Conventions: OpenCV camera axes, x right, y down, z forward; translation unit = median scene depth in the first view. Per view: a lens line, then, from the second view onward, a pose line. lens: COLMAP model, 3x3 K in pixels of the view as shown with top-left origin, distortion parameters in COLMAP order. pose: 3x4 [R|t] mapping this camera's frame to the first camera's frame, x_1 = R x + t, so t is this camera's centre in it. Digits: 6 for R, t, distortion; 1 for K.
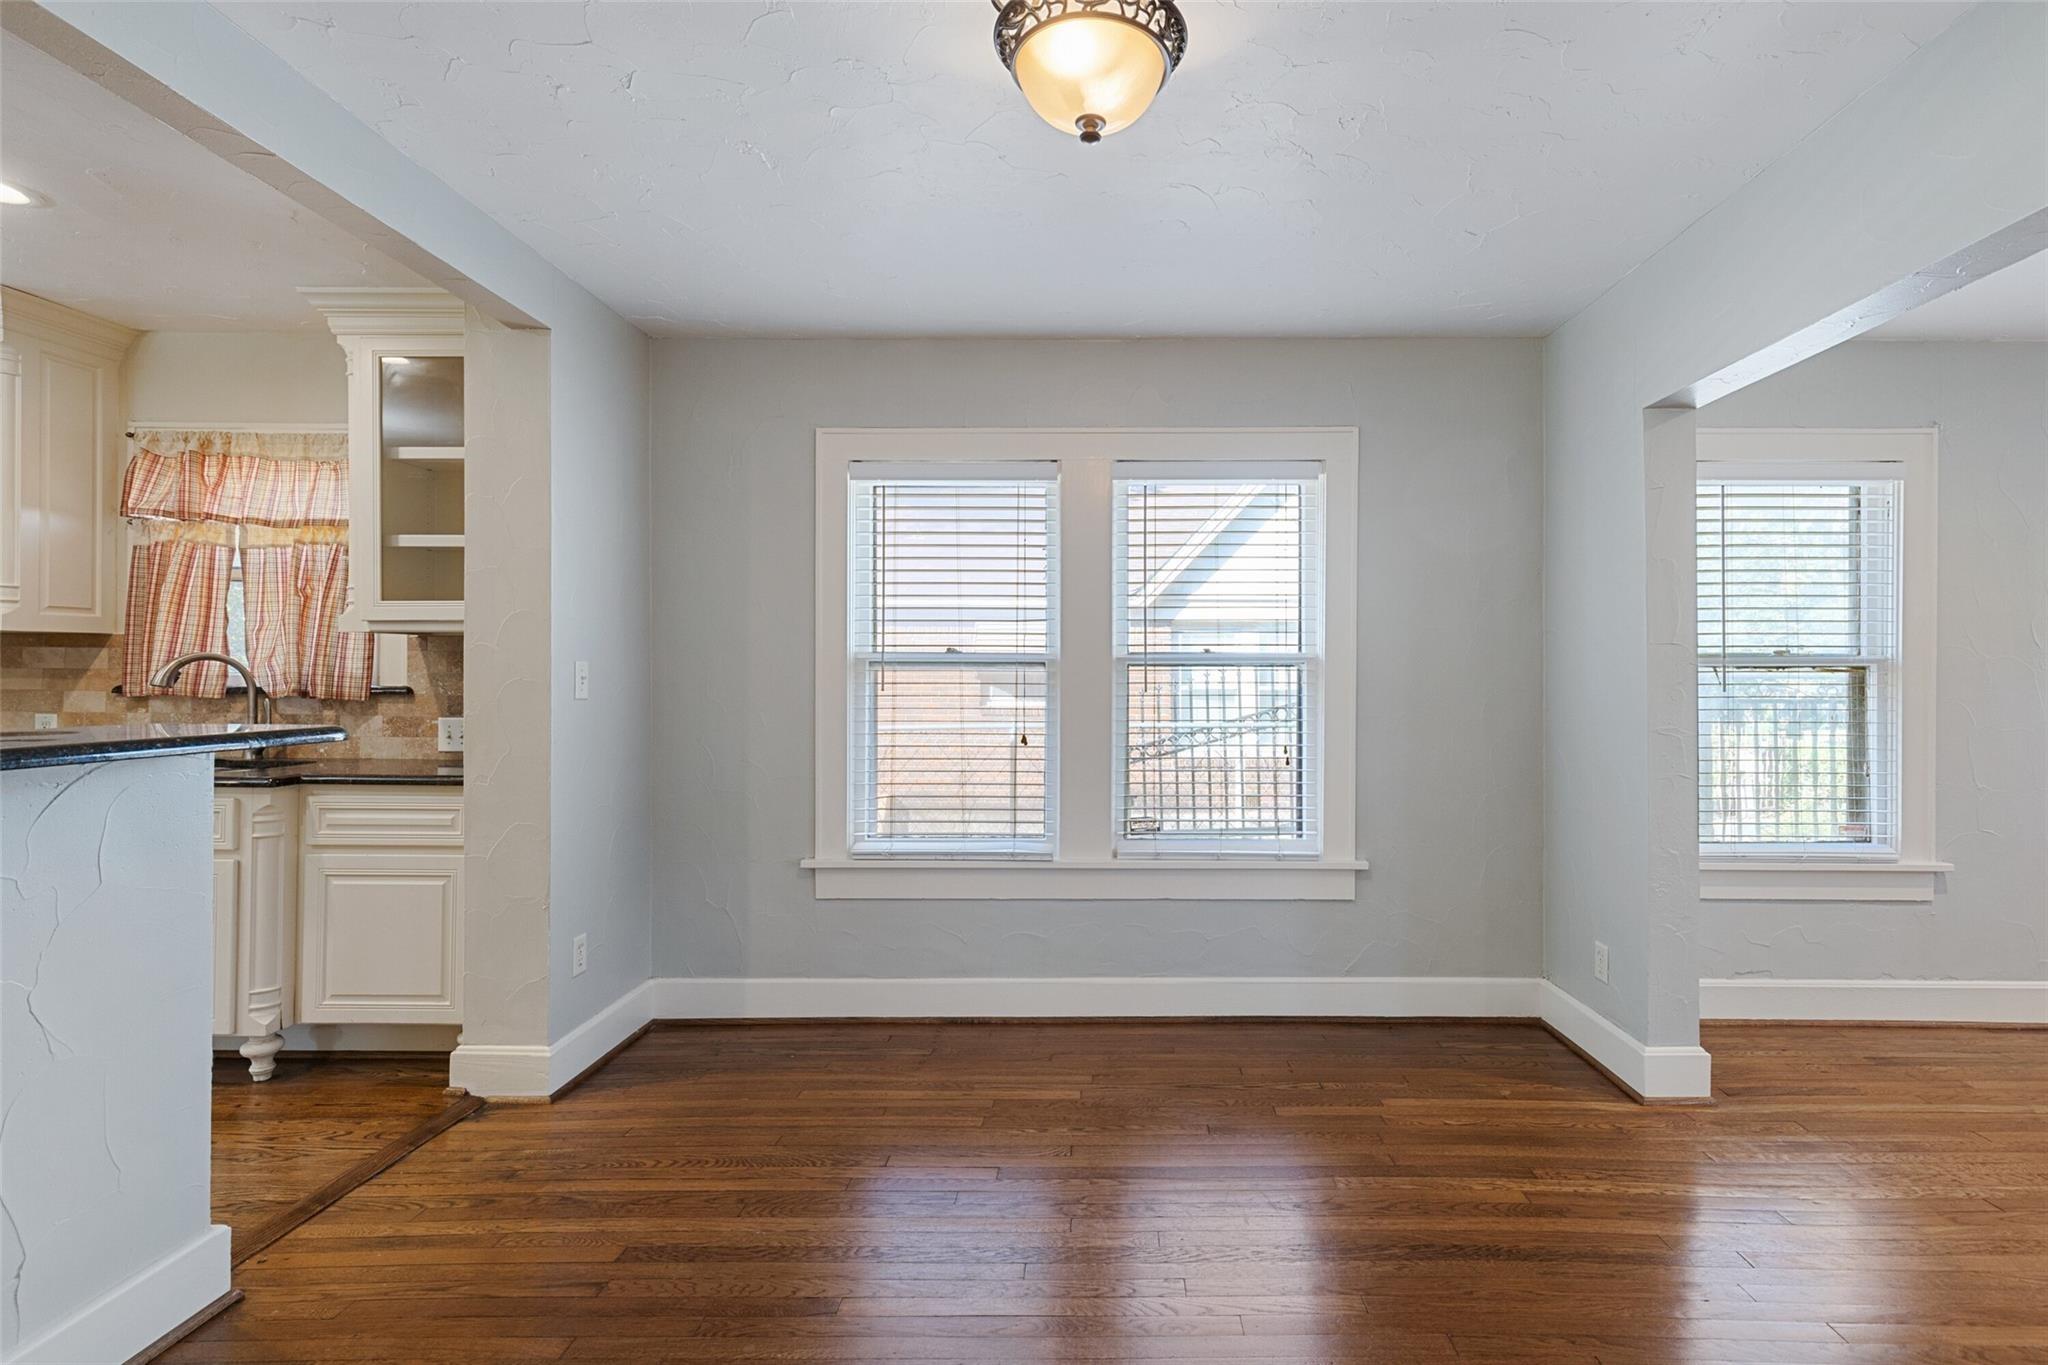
lens RADIAL K [[958.2, 0, 1022.8], [0, 958.2, 662.2], [0, 0, 1]] dist [0.010917, -0.002240]
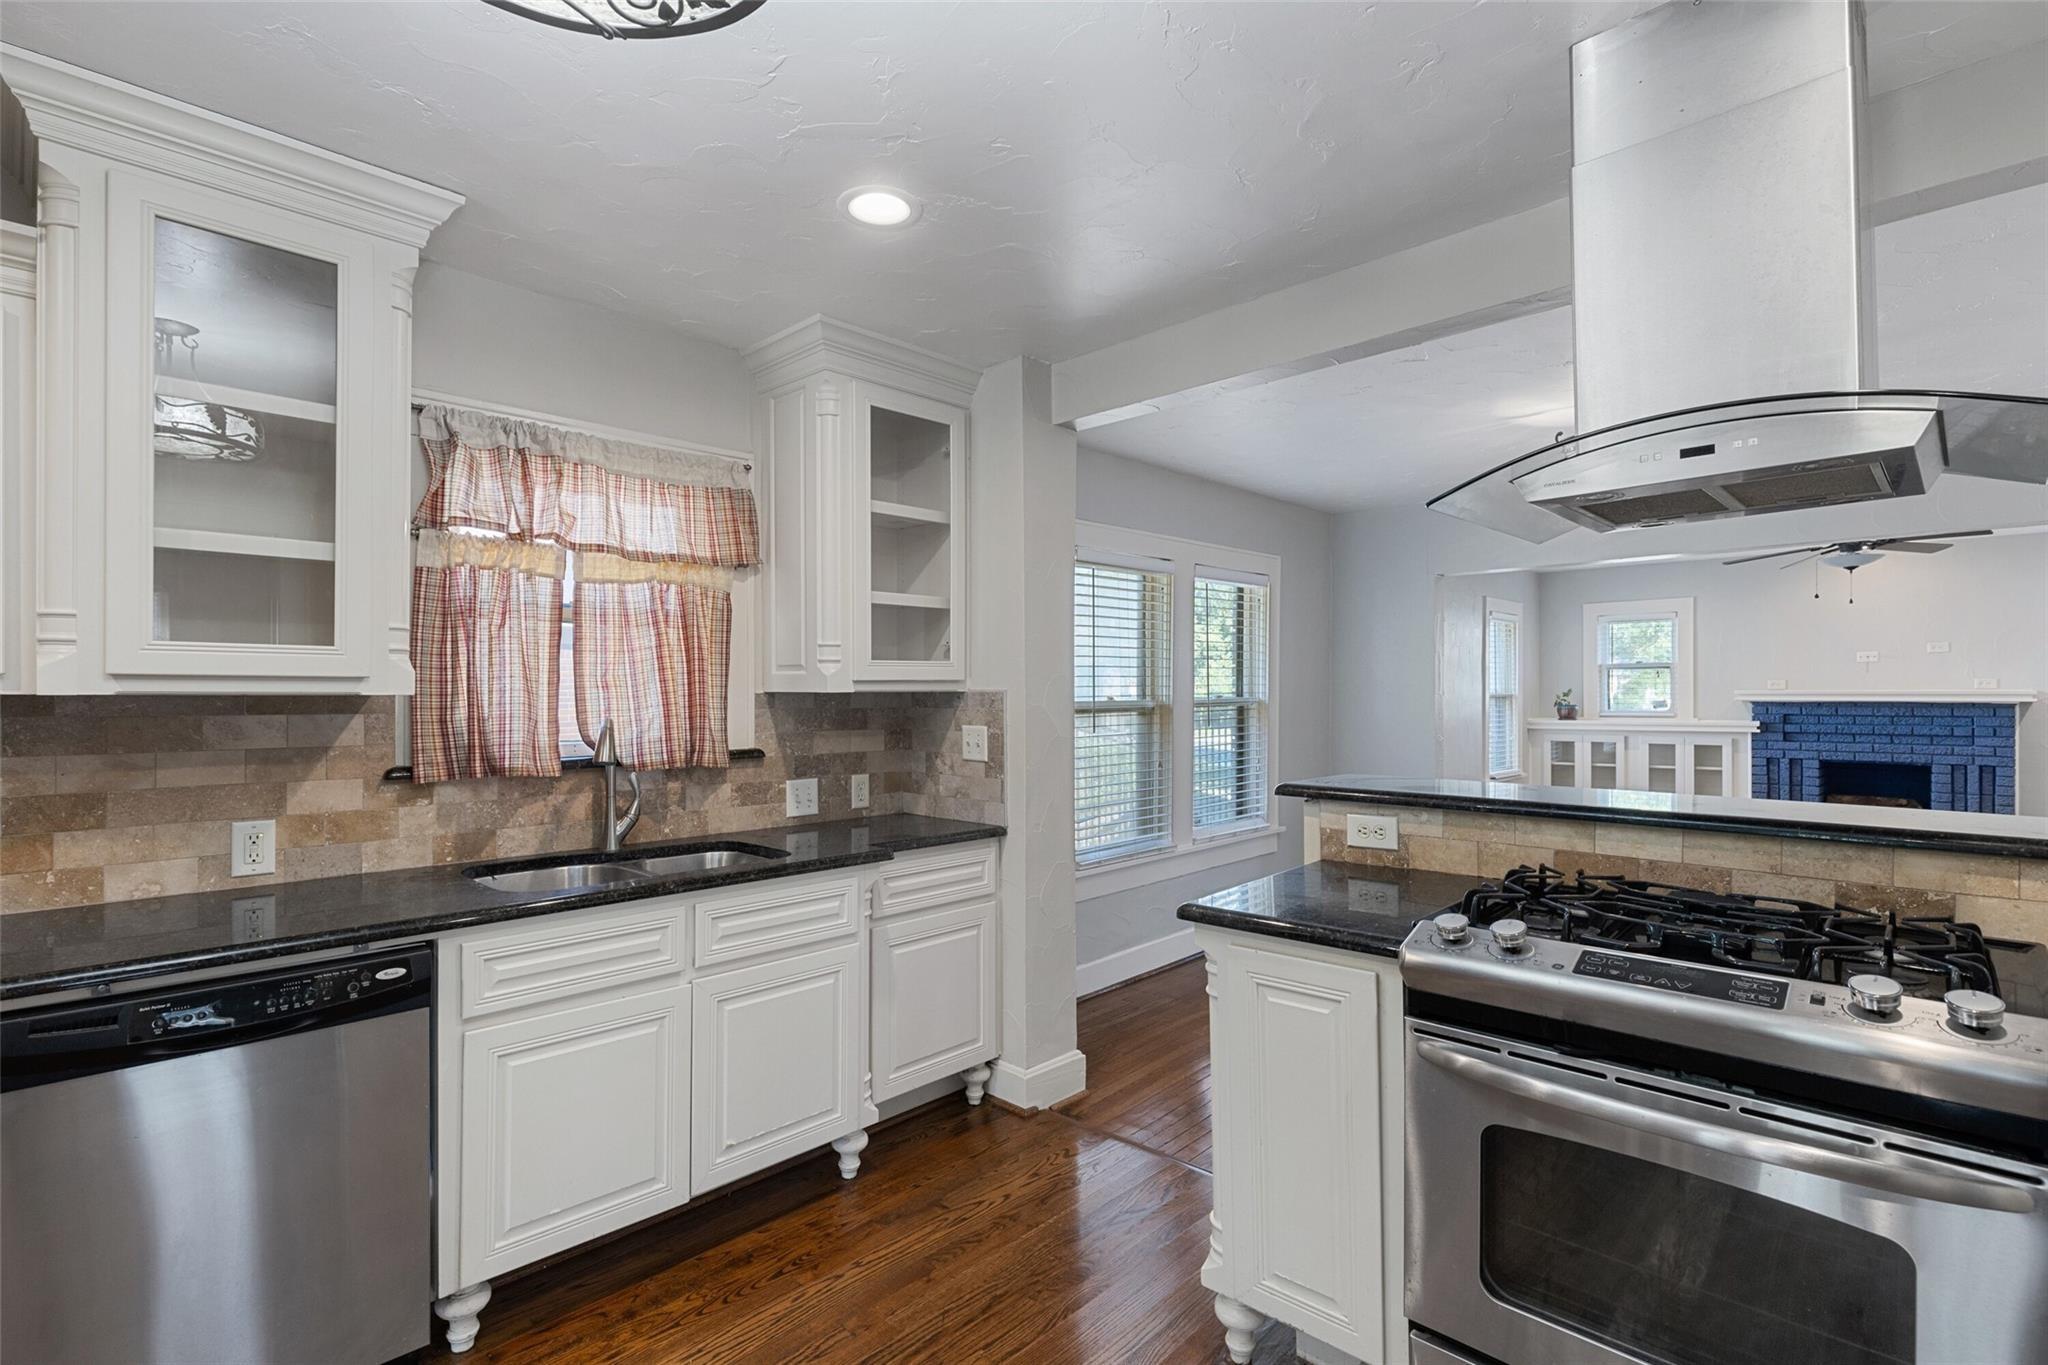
lens RADIAL K [[965.2, 0, 1029.6], [0, 965.2, 692.3], [0, 0, 1]] dist [0.004087, 0.002330]
pose [[0.684407, -0.009104, 0.729043, -1.124317], [-0.003568, 0.999868, 0.015836, -0.042444], [-0.729091, -0.013440, 0.684285, 0.202343]]
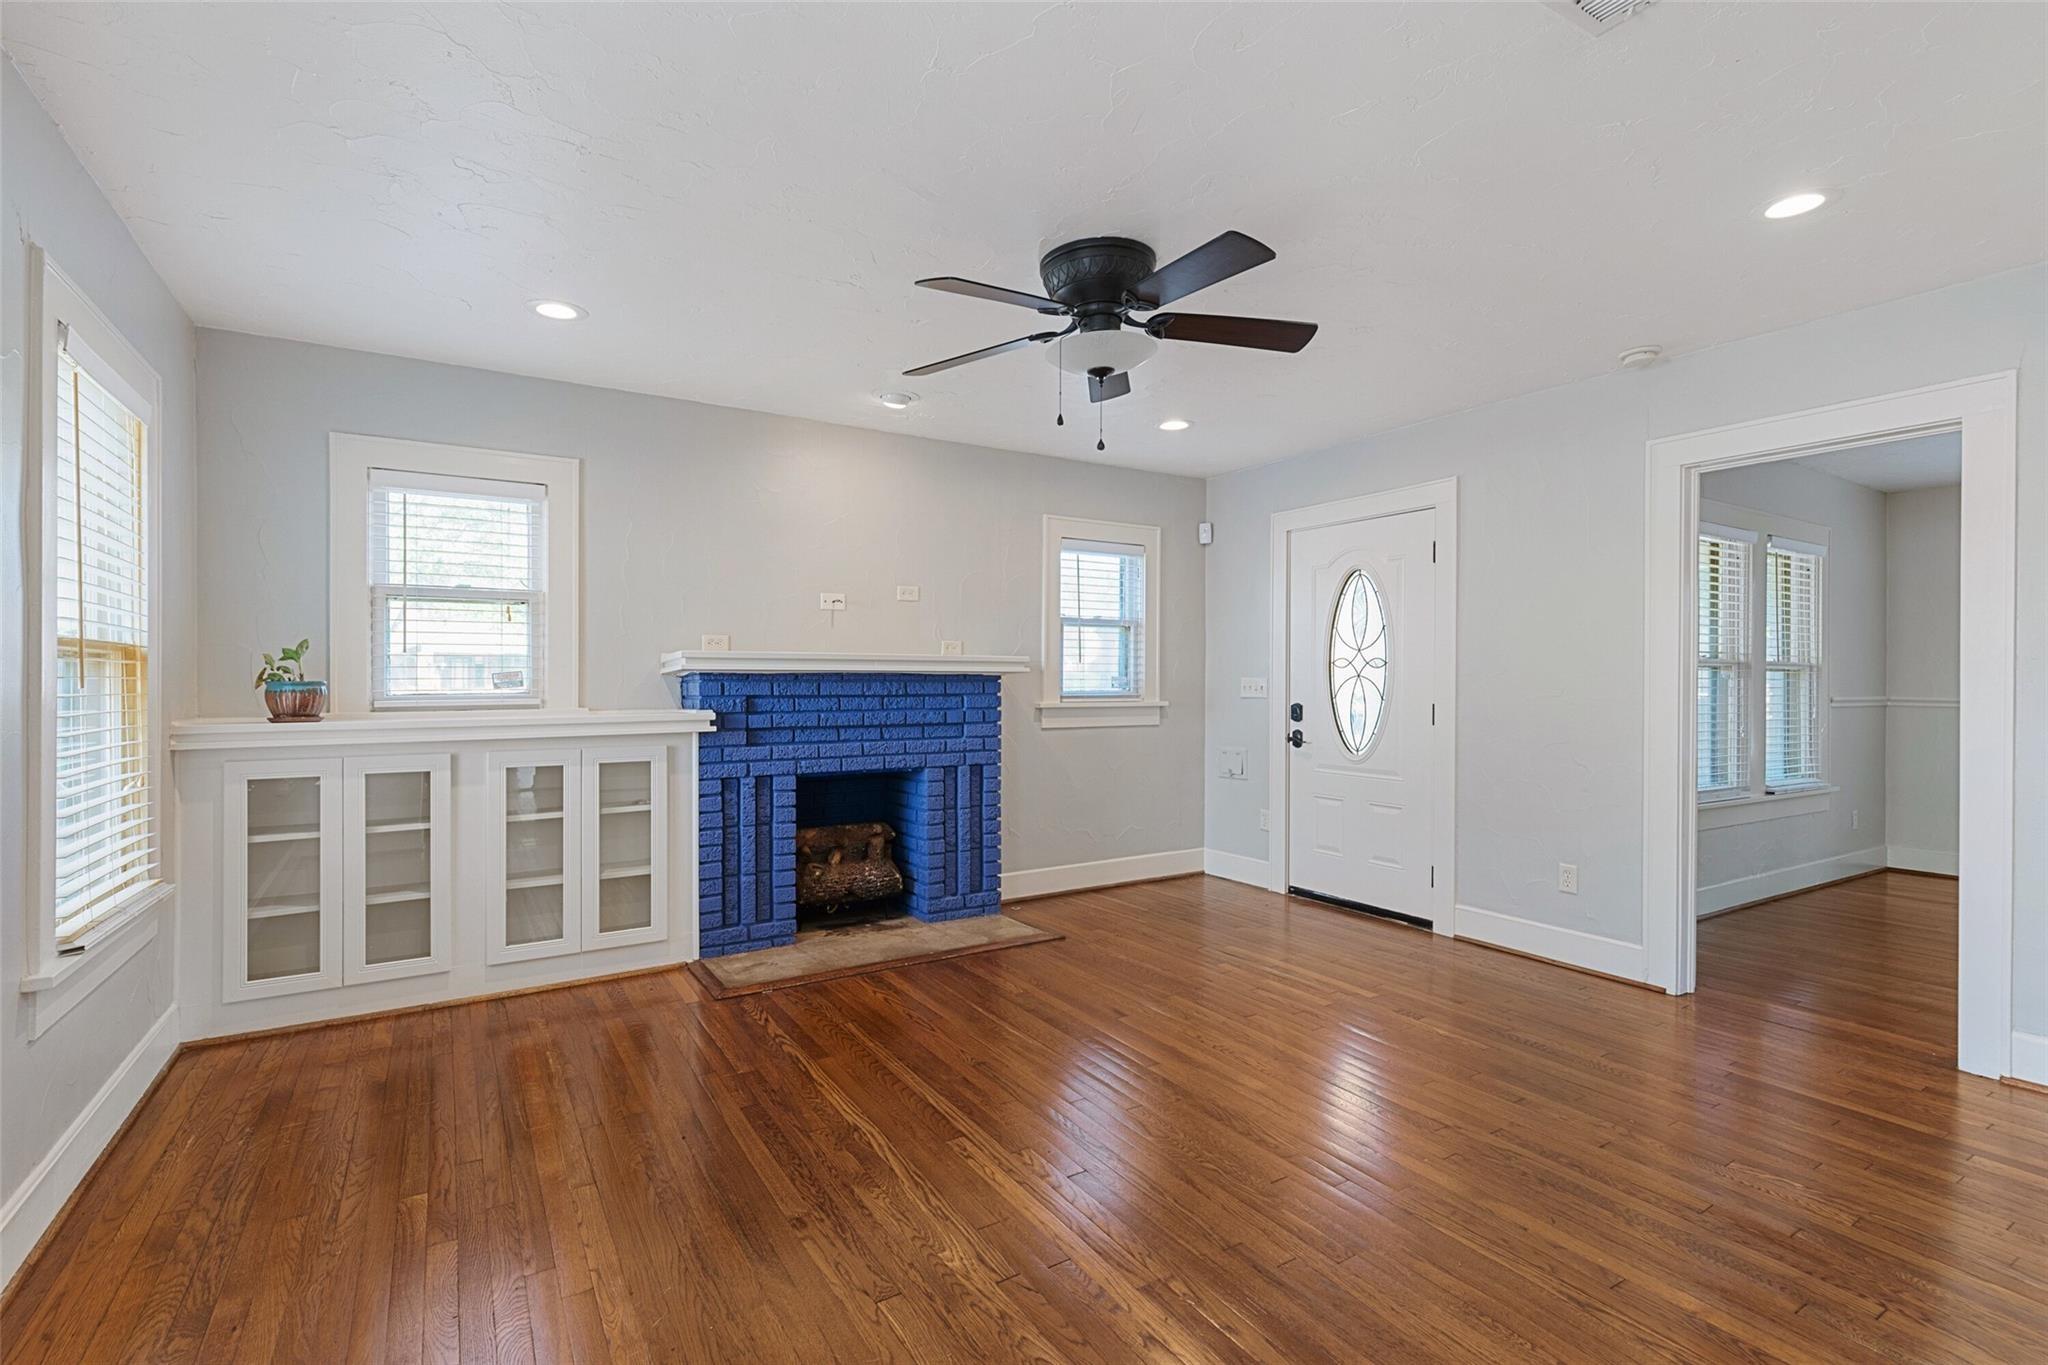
lens RADIAL K [[926.0, 0, 1015.8], [0, 926.0, 684.4], [0, 0, 1]] dist [0.006330, -0.000573]
pose [[-0.526146, -0.007275, 0.850363, 0.562794], [-0.014763, 0.999891, -0.000580, 0.019875], [-0.850266, -0.012859, -0.526196, 0.799571]]
